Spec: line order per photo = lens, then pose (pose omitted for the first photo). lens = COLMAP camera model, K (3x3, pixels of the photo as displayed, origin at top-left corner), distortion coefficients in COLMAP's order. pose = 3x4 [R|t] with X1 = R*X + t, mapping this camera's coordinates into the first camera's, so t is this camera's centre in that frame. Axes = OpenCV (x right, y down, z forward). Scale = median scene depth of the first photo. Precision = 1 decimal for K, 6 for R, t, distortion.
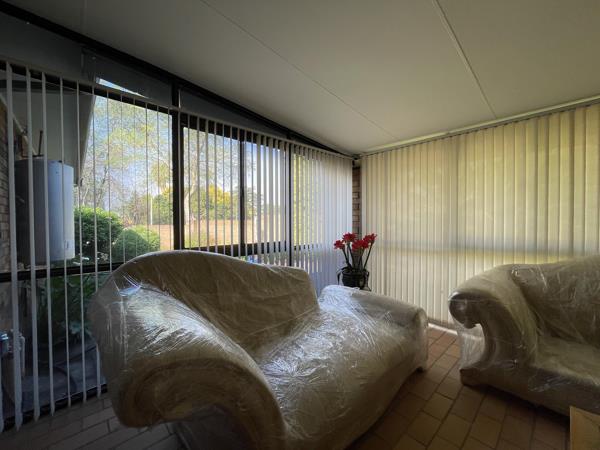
lens RADIAL K [[242.2, 0, 298.9], [0, 242.2, 224.3], [0, 0, 1]] dist [-0.001626, -0.000217]
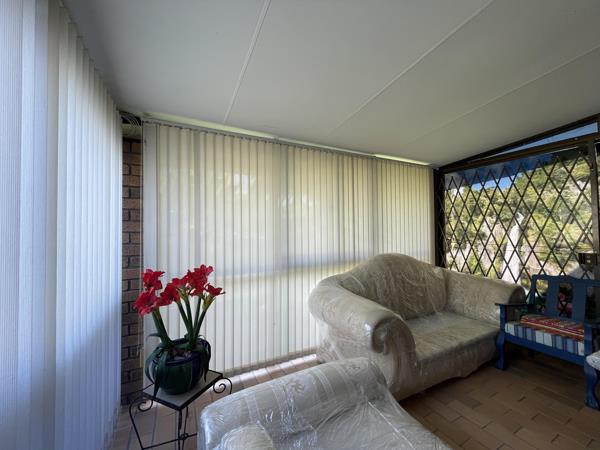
lens RADIAL K [[242.2, 0, 298.9], [0, 242.2, 224.3], [0, 0, 1]] dist [-0.001626, -0.000217]
pose [[0.262116, 0.015004, 0.964920, -0.204272], [0.022910, 0.999501, -0.021765, -0.042349], [-0.964764, 0.027811, 0.261642, 0.670305]]
